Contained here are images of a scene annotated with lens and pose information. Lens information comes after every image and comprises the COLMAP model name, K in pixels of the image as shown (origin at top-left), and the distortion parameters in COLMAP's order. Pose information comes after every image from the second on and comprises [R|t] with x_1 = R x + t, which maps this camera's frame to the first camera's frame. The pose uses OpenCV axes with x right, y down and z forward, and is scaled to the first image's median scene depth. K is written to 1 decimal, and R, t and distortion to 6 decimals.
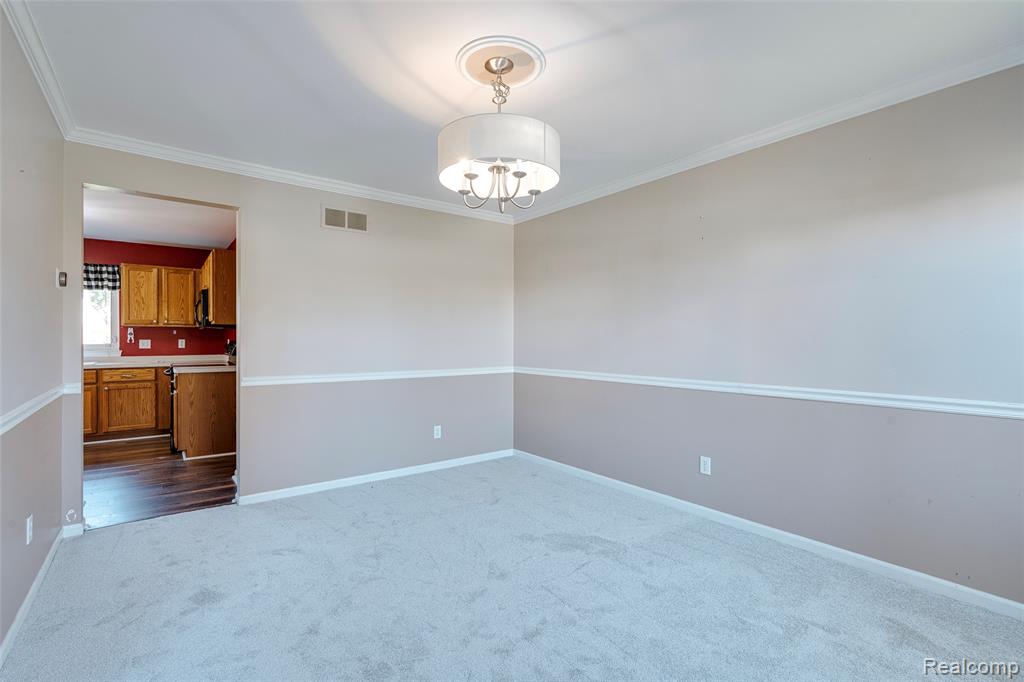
lens RADIAL K [[473.0, 0, 507.4], [0, 473.0, 342.4], [0, 0, 1]] dist [0.000937, 0.000085]
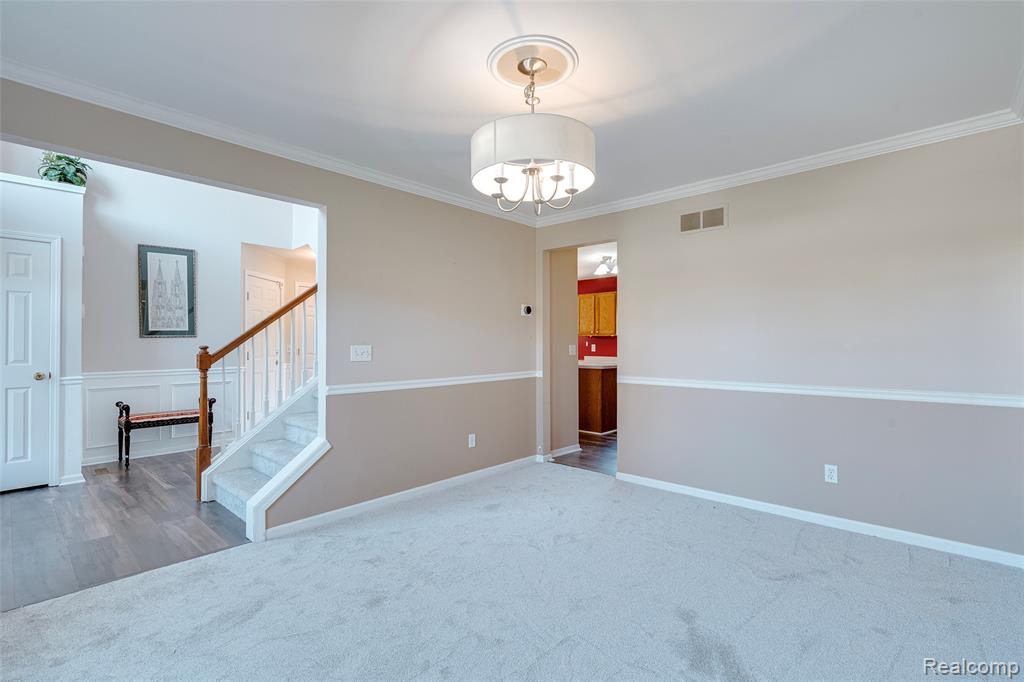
lens RADIAL K [[473.0, 0, 507.5], [0, 473.0, 343.0], [0, 0, 1]] dist [0.000937, 0.000085]
pose [[0.166624, -0.003571, -0.986014, 0.549127], [-0.004039, 0.999983, -0.004304, -0.003685], [0.986012, 0.004700, 0.166607, 0.458546]]
